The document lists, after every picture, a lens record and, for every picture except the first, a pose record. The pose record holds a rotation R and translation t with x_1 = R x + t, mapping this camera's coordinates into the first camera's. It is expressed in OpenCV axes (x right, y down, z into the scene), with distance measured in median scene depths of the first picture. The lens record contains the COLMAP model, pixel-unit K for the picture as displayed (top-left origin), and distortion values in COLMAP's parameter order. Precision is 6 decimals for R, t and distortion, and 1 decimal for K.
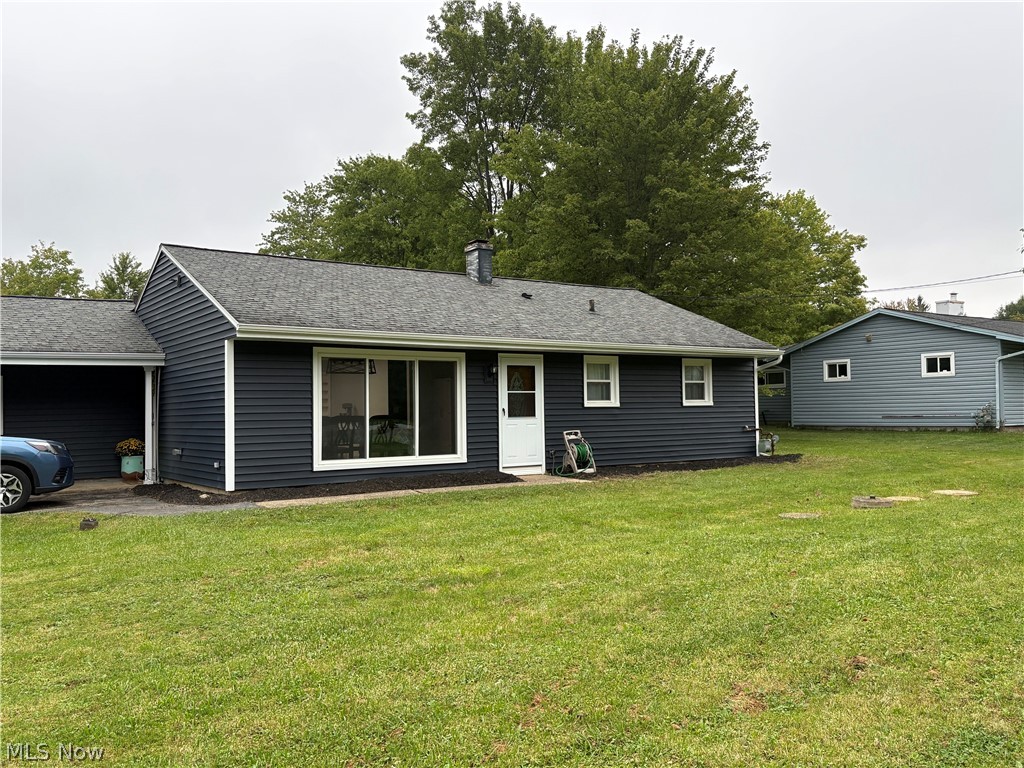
lens RADIAL K [[876.0, 0, 521.5], [0, 876.0, 381.9], [0, 0, 1]] dist [0.083343, -0.045977]
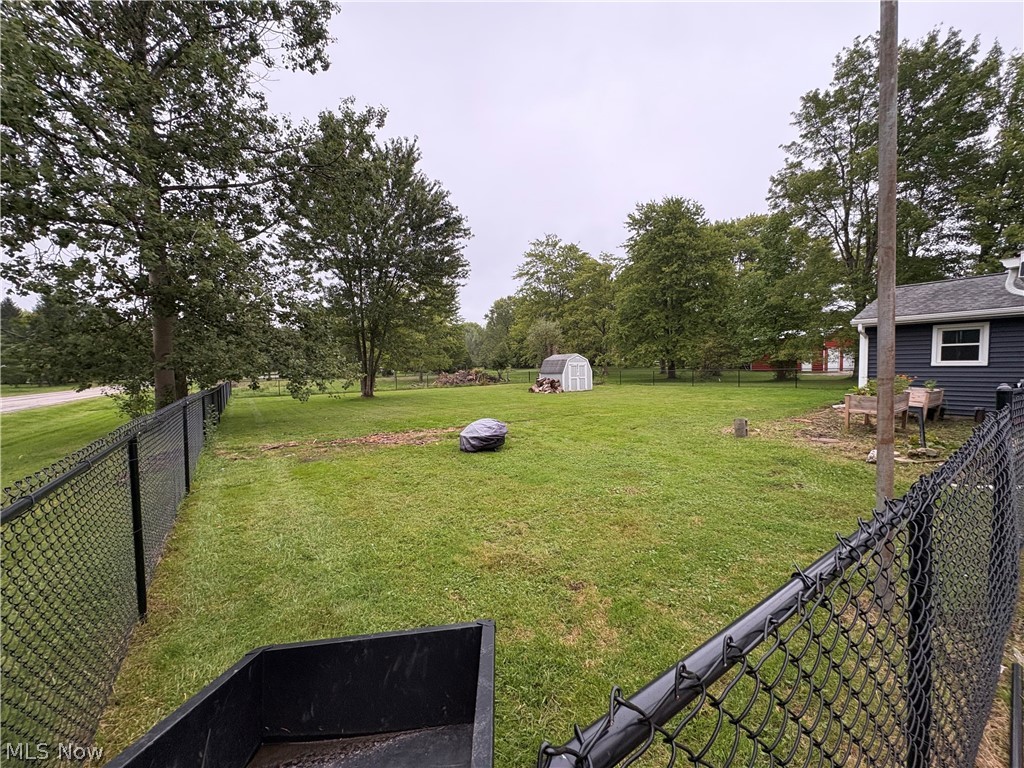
lens RADIAL K [[406.3, 0, 513.2], [0, 406.3, 385.9], [0, 0, 1]] dist [-0.001324, -0.000970]
pose [[0.999629, 0.007896, -0.026058, -1.165078], [-0.005875, 0.997033, 0.076748, 0.041768], [0.026587, -0.076566, 0.996710, 0.768061]]
